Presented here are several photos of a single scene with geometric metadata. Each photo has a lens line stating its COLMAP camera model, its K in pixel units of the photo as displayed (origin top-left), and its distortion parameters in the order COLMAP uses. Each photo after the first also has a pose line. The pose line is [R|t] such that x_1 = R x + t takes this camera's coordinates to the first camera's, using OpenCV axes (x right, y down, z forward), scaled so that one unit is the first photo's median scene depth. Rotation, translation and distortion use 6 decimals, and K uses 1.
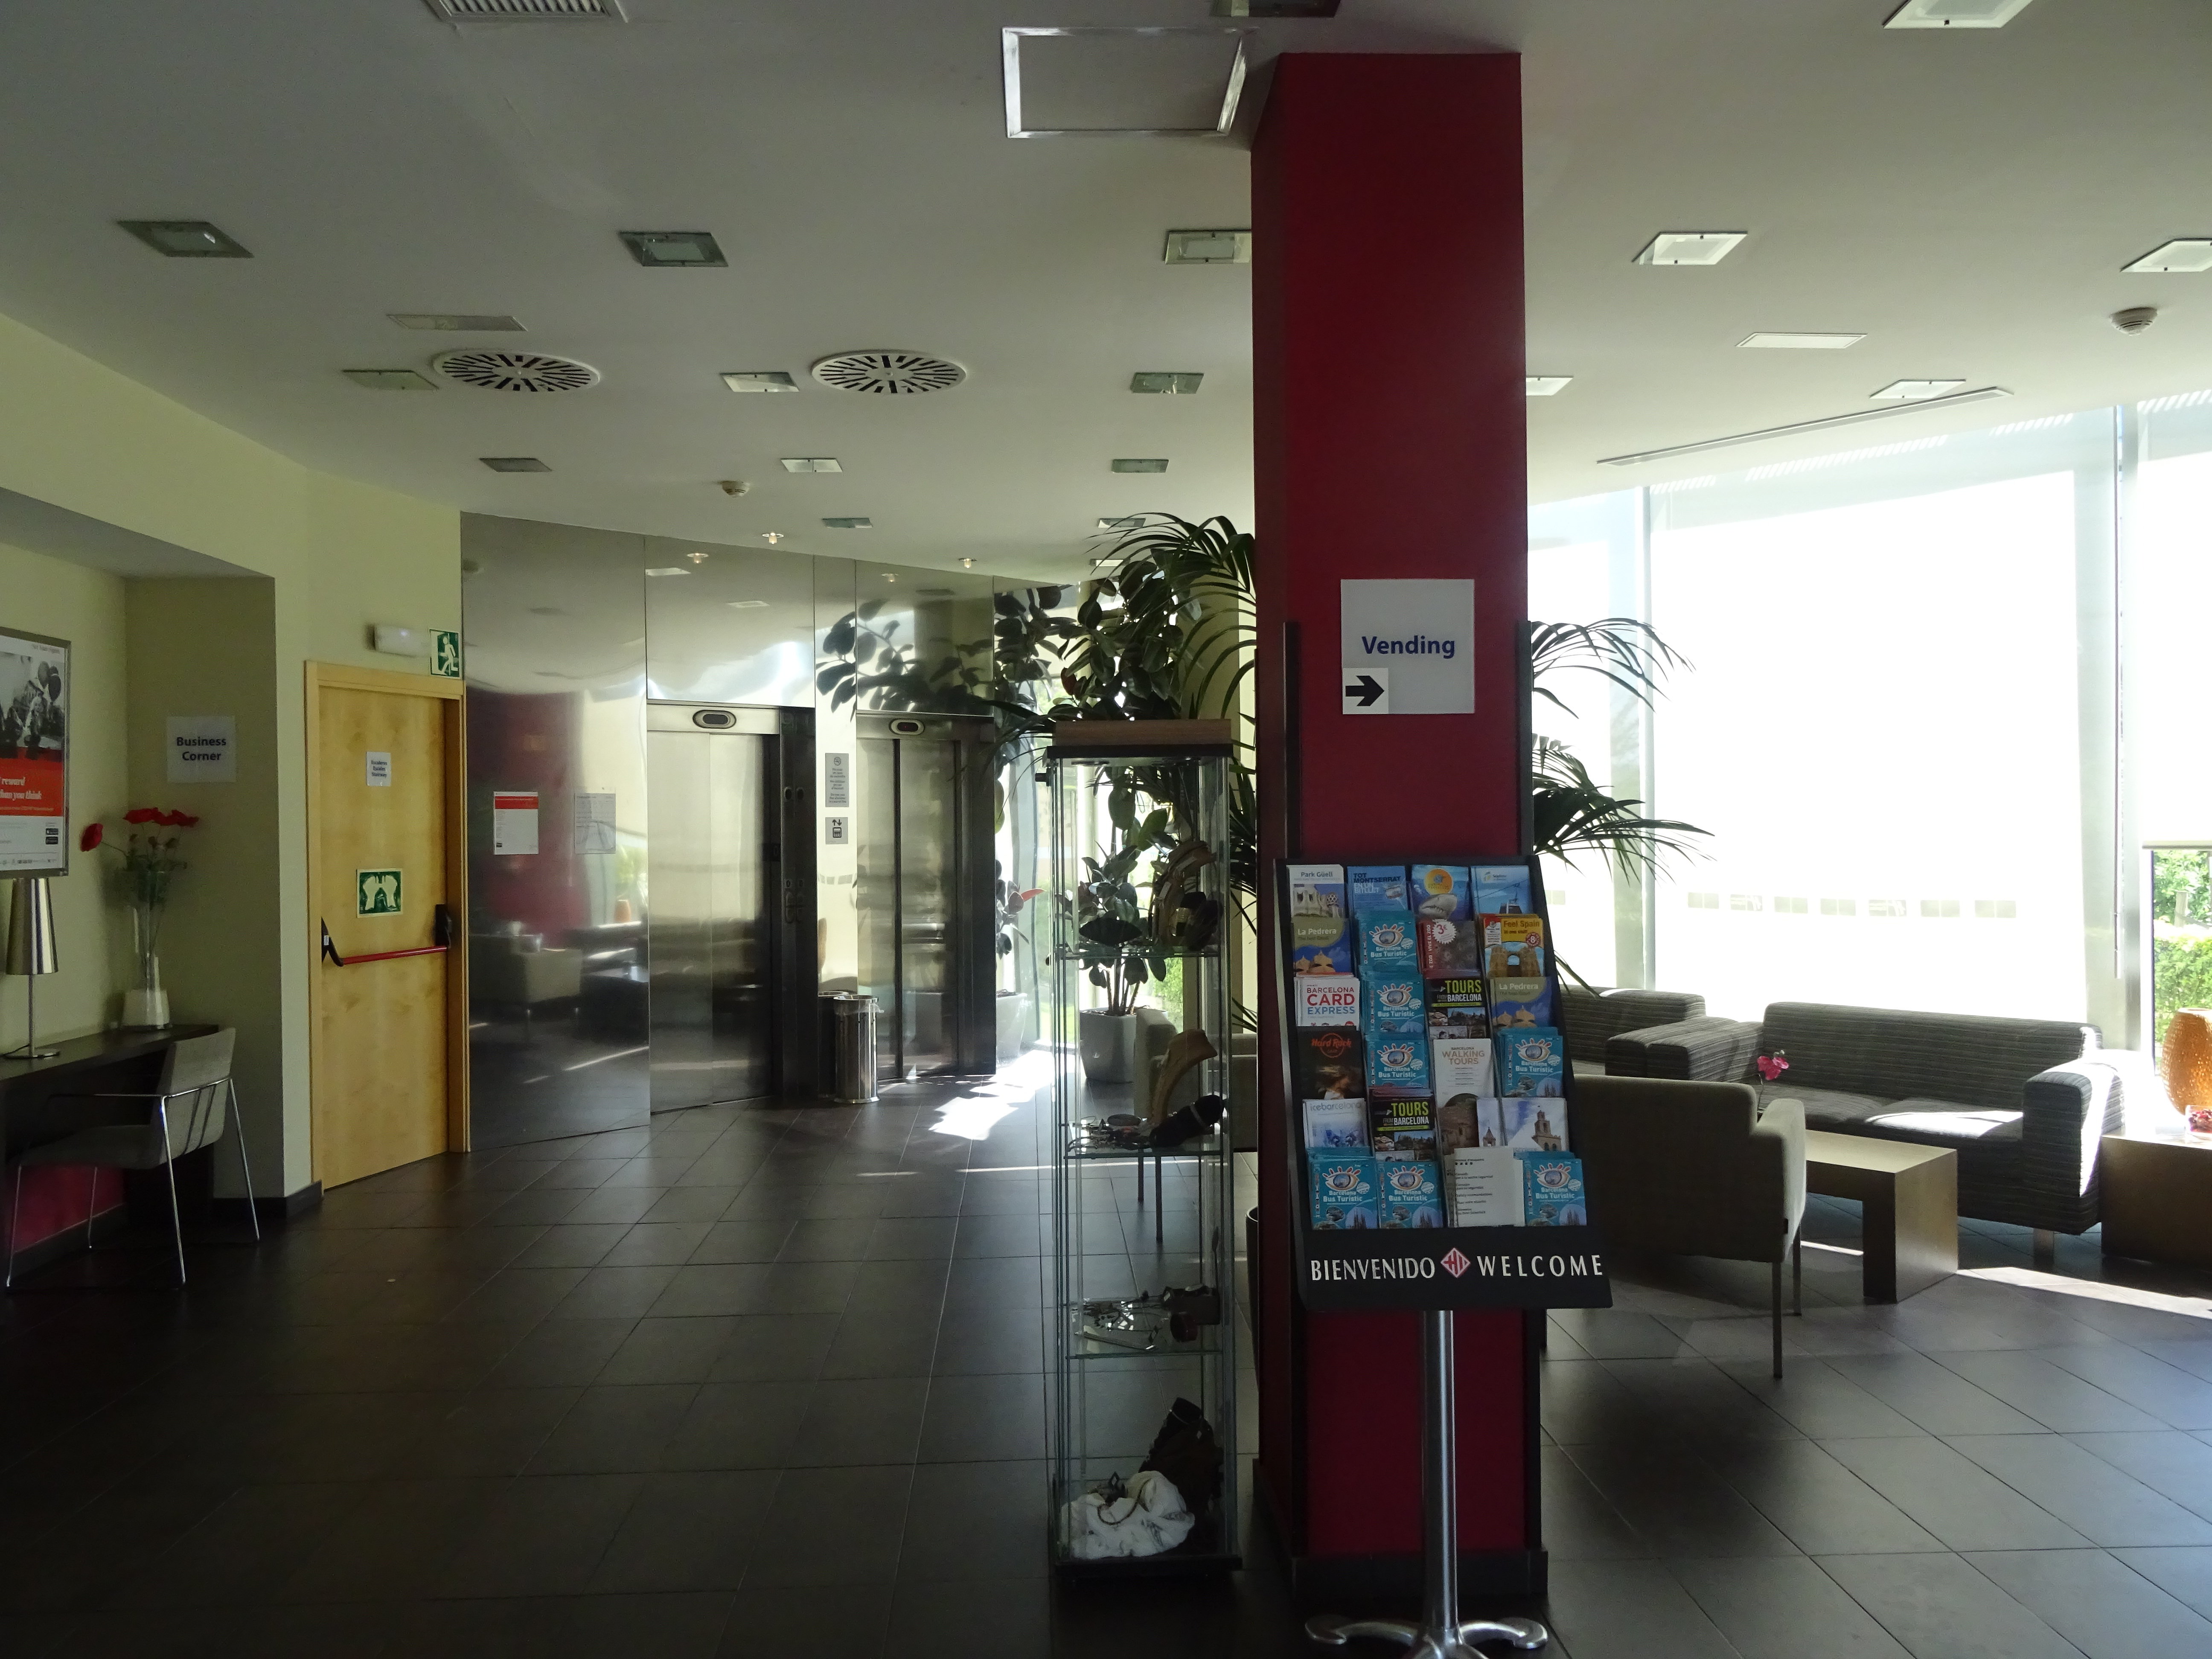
lens RADIAL K [[1608.1, 0, 1106.0], [0, 1608.1, 829.5], [0, 0, 1]] dist [-0.000981, -0.000189]
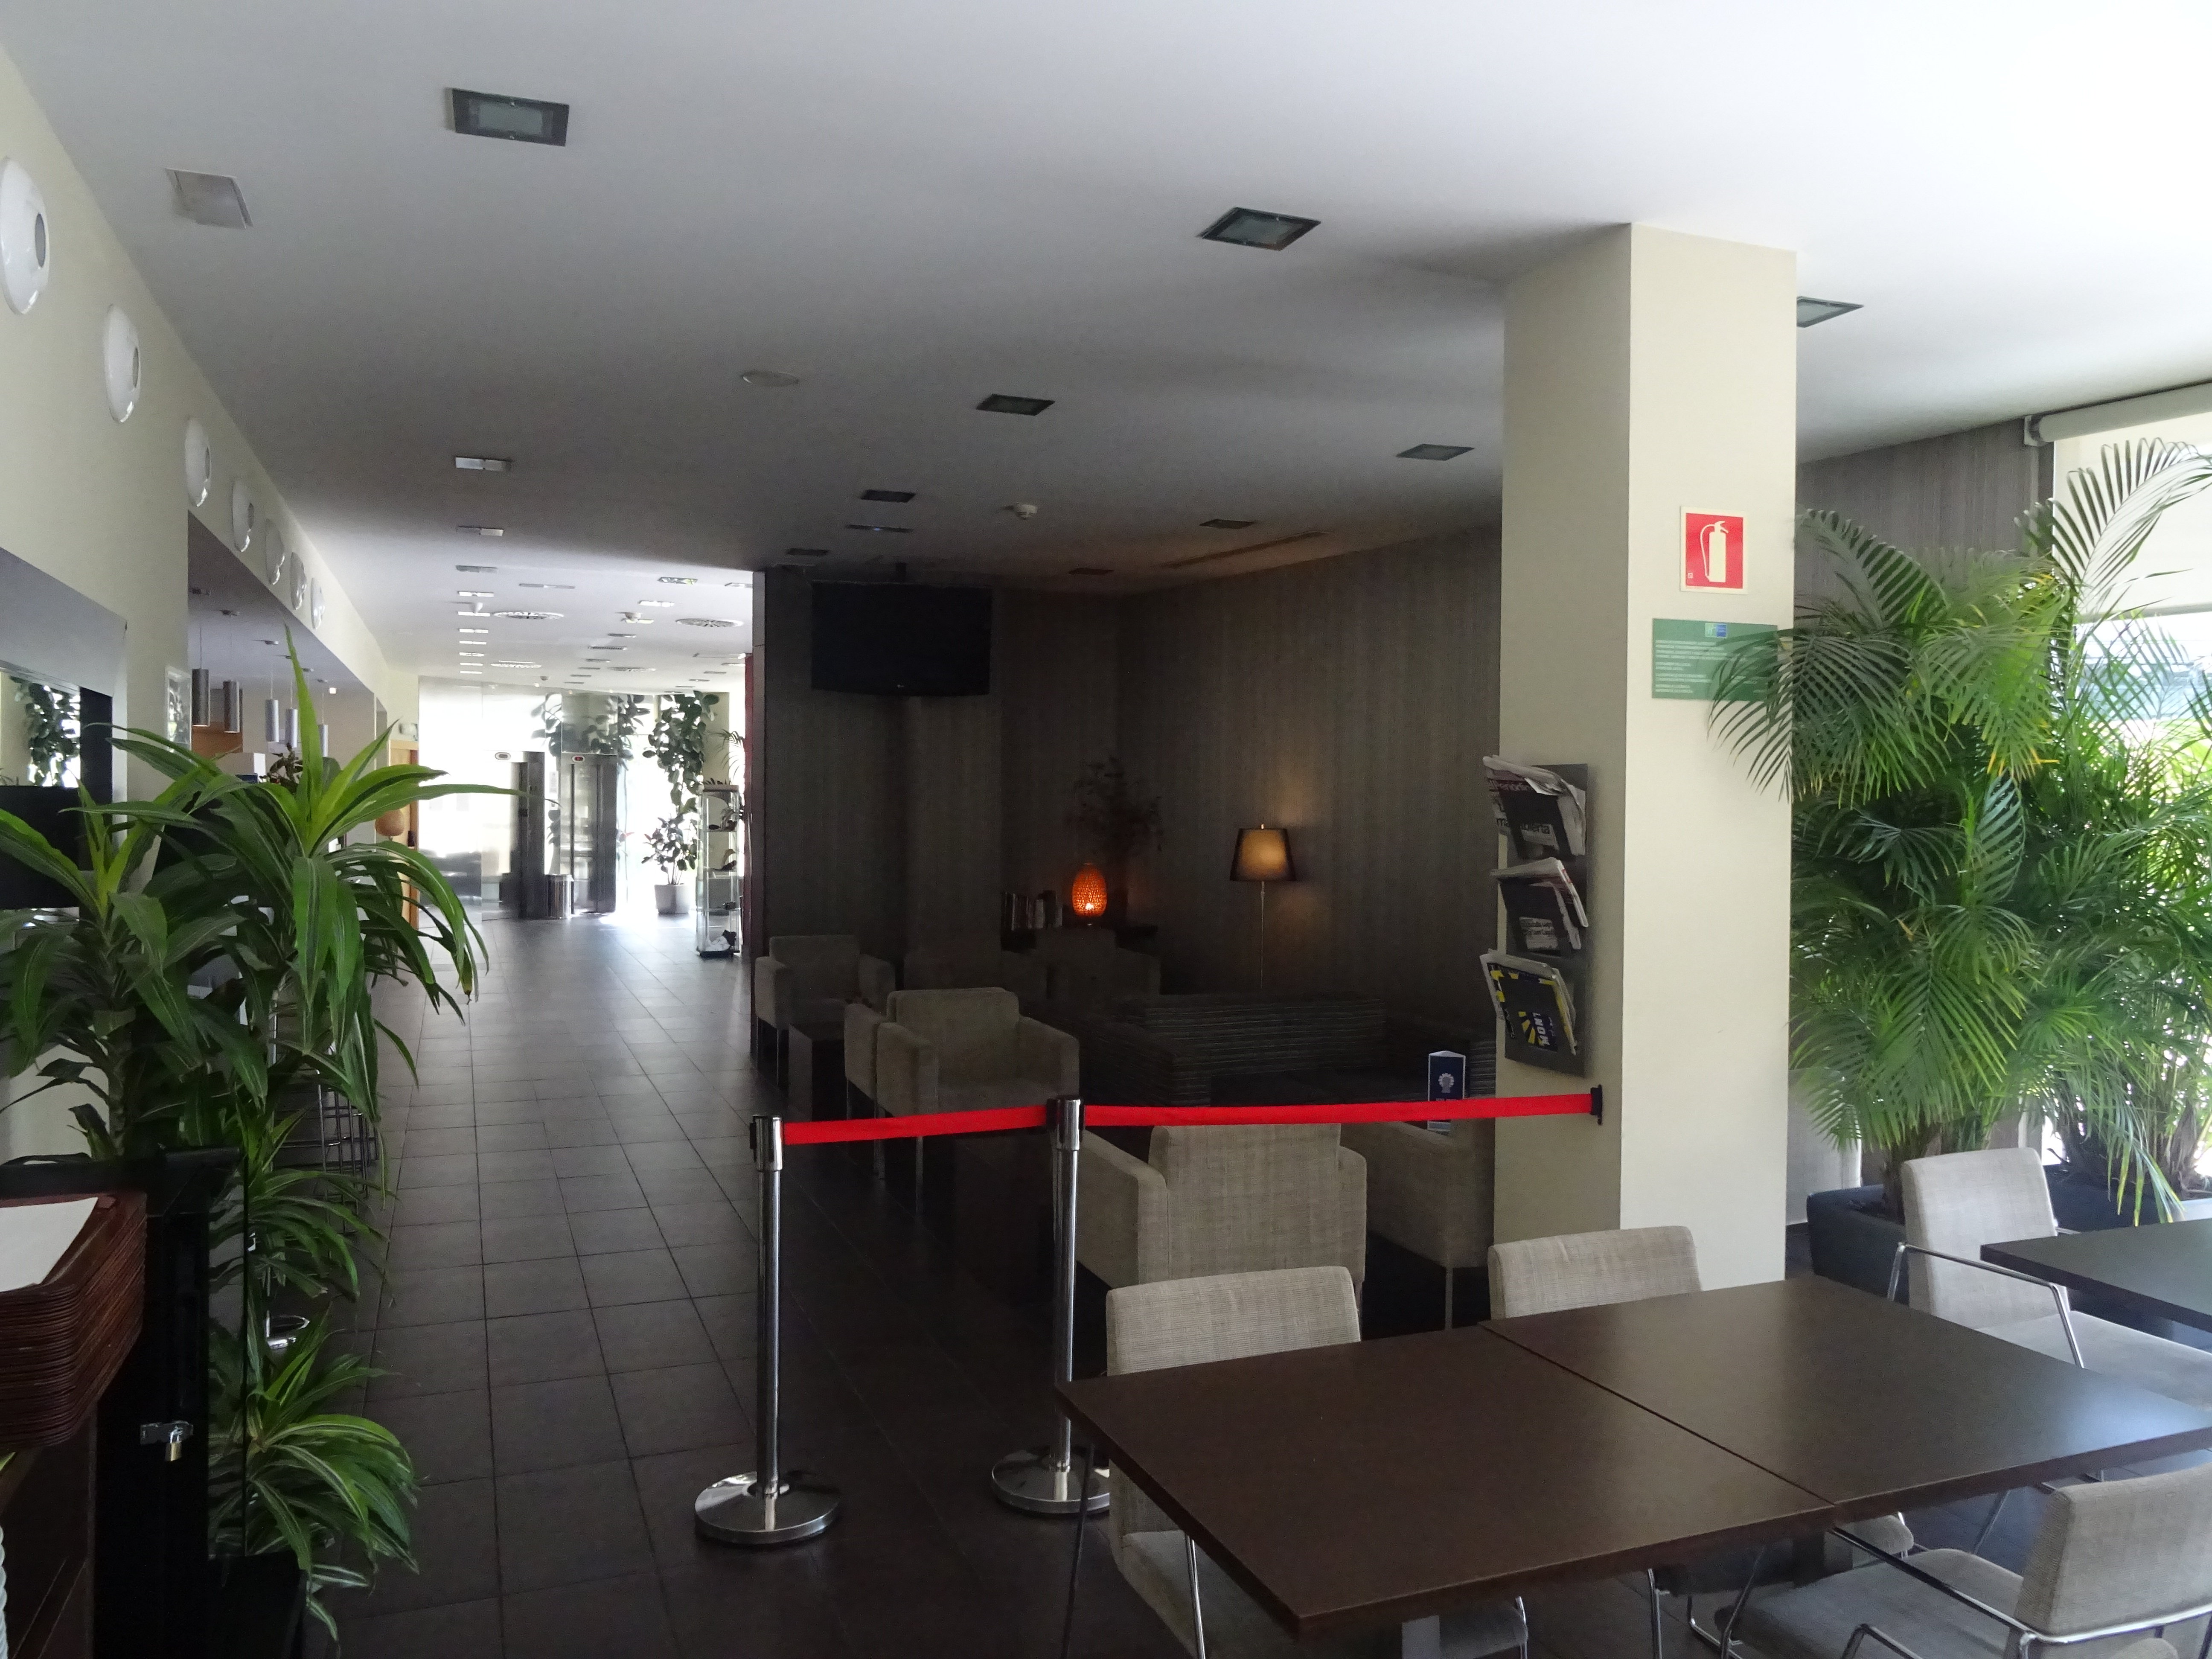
lens RADIAL K [[1608.1, 0, 1106.0], [0, 1608.1, 829.5], [0, 0, 1]] dist [-0.000981, -0.000189]
pose [[0.944366, 0.010583, 0.328725, -0.167247], [-0.014808, 0.999837, 0.010352, 0.000987], [-0.328562, -0.014644, 0.944369, -1.399210]]
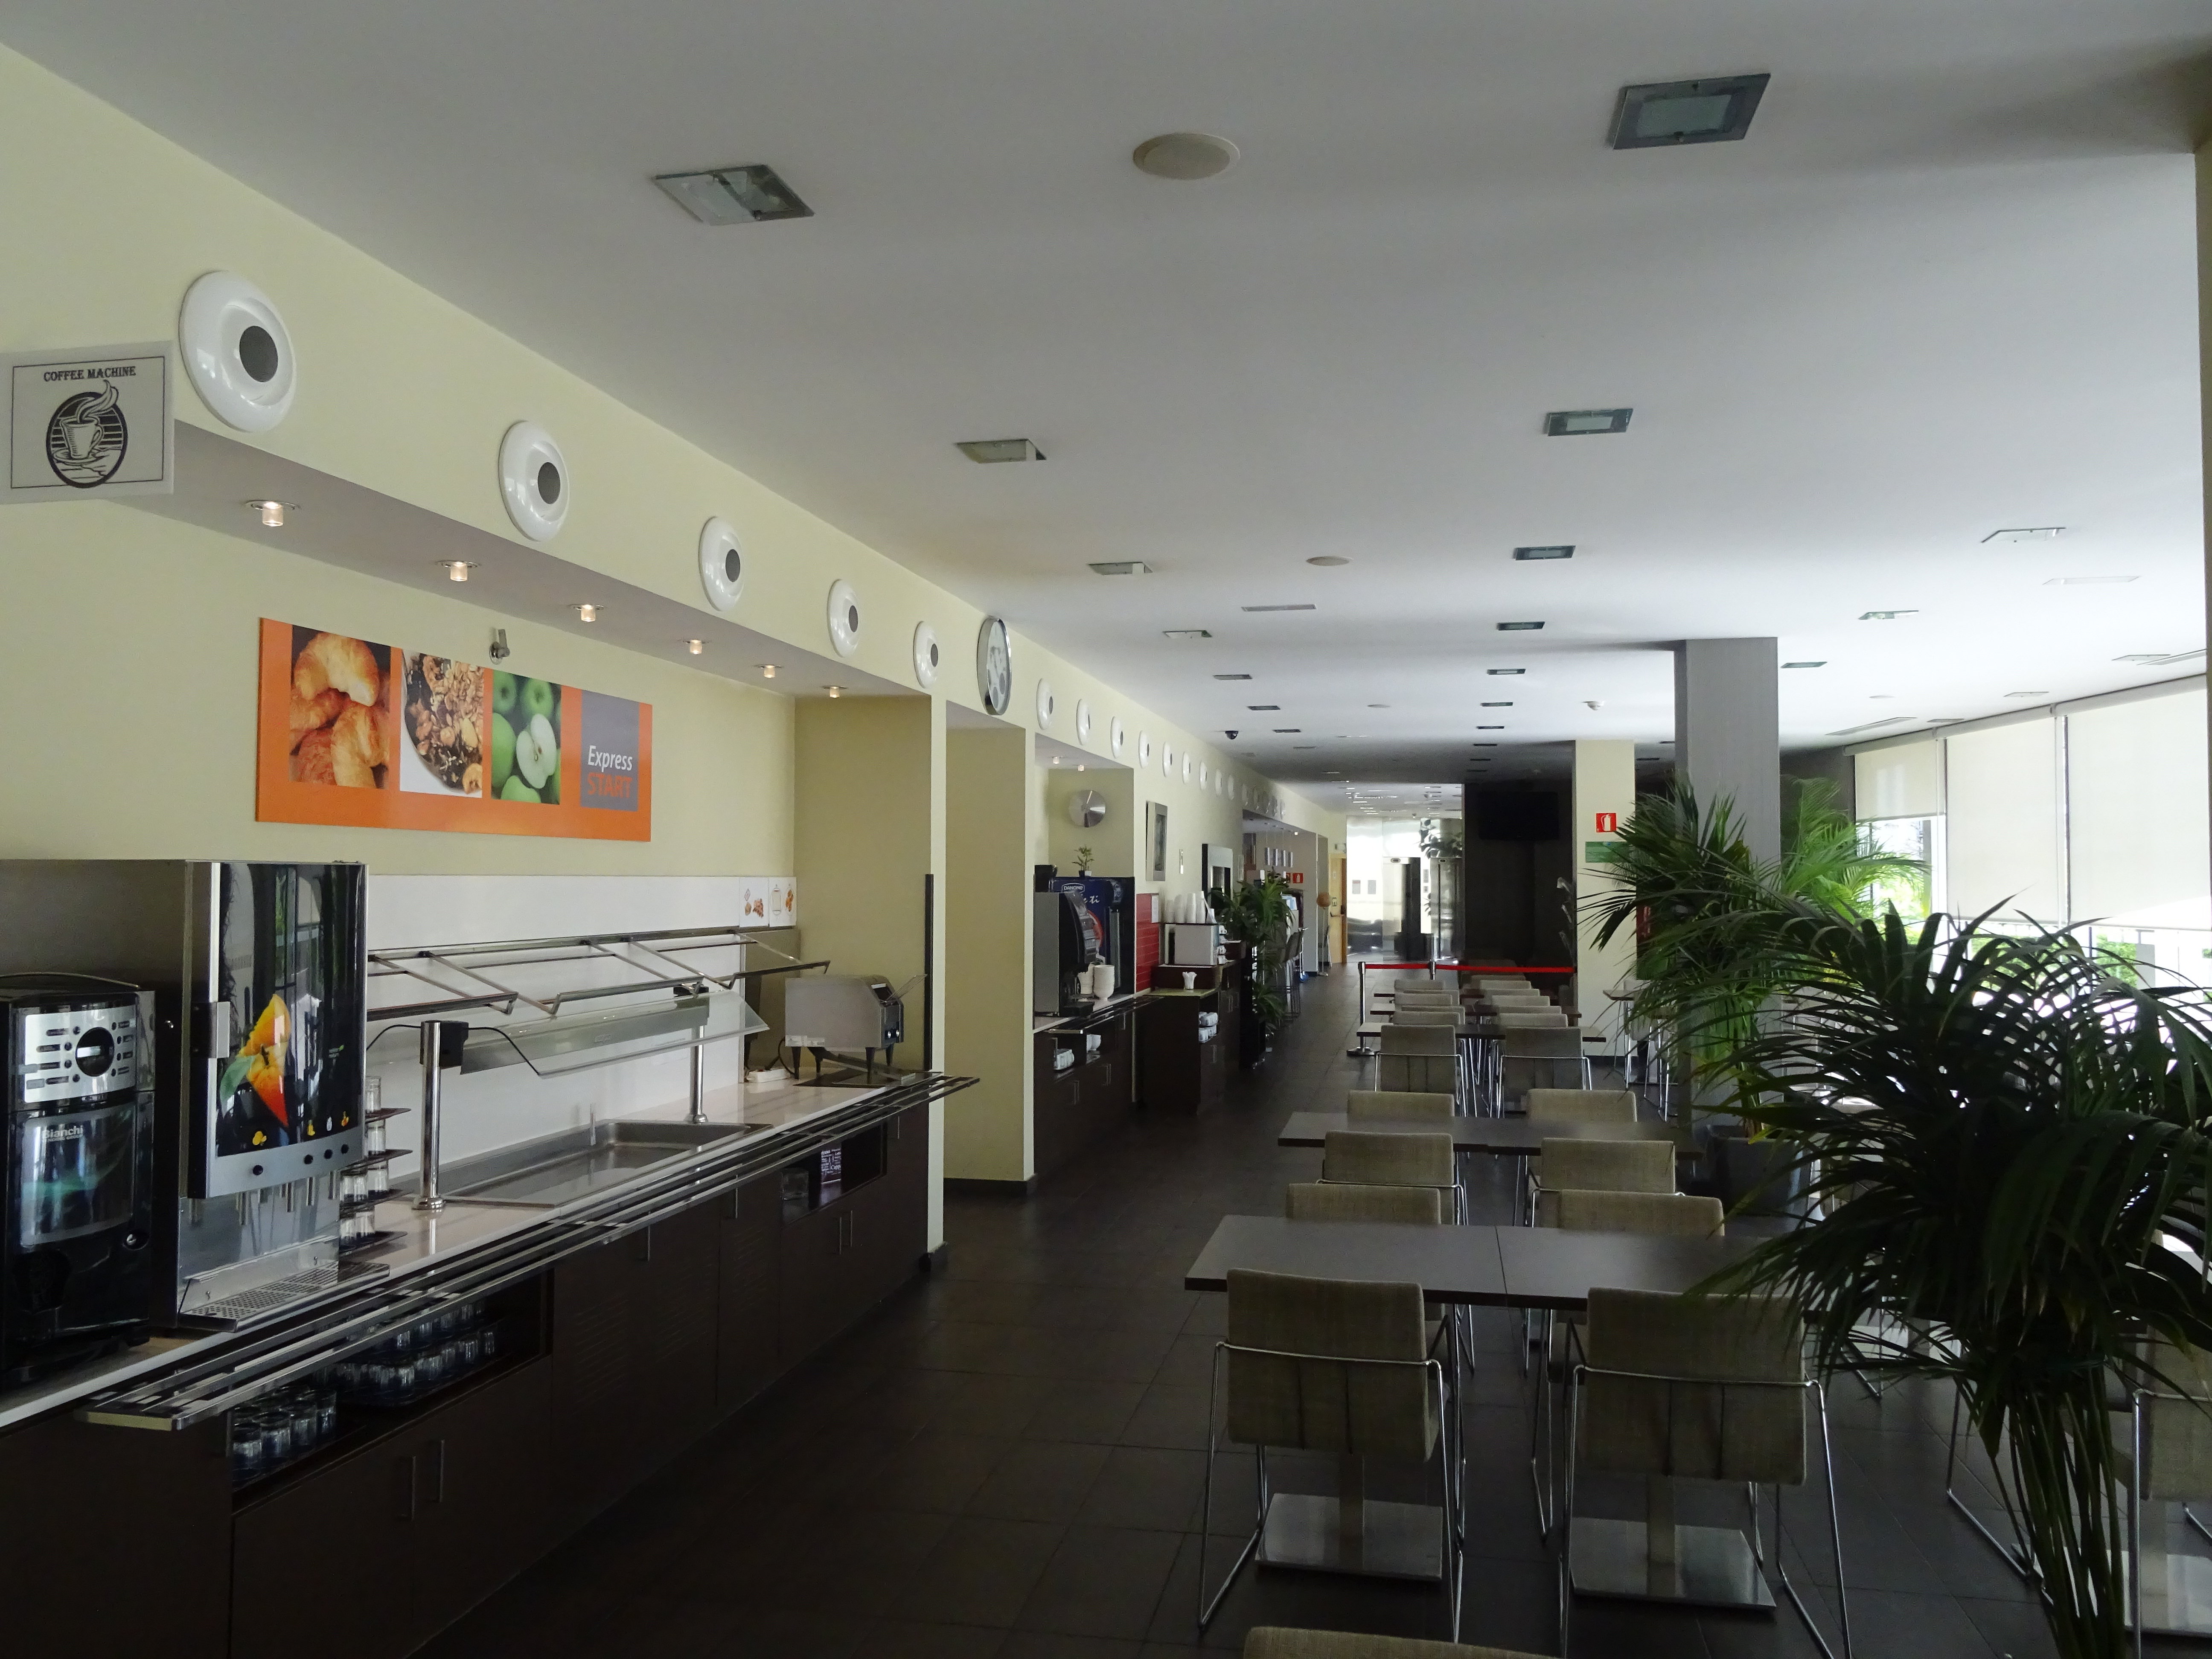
lens RADIAL K [[1608.1, 0, 1106.0], [0, 1608.1, 829.5], [0, 0, 1]] dist [-0.000981, -0.000189]
pose [[0.969203, 0.005625, -0.246200, 0.030548], [-0.014373, 0.999327, -0.033748, -0.002795], [0.245845, 0.036247, 0.968631, -2.685551]]
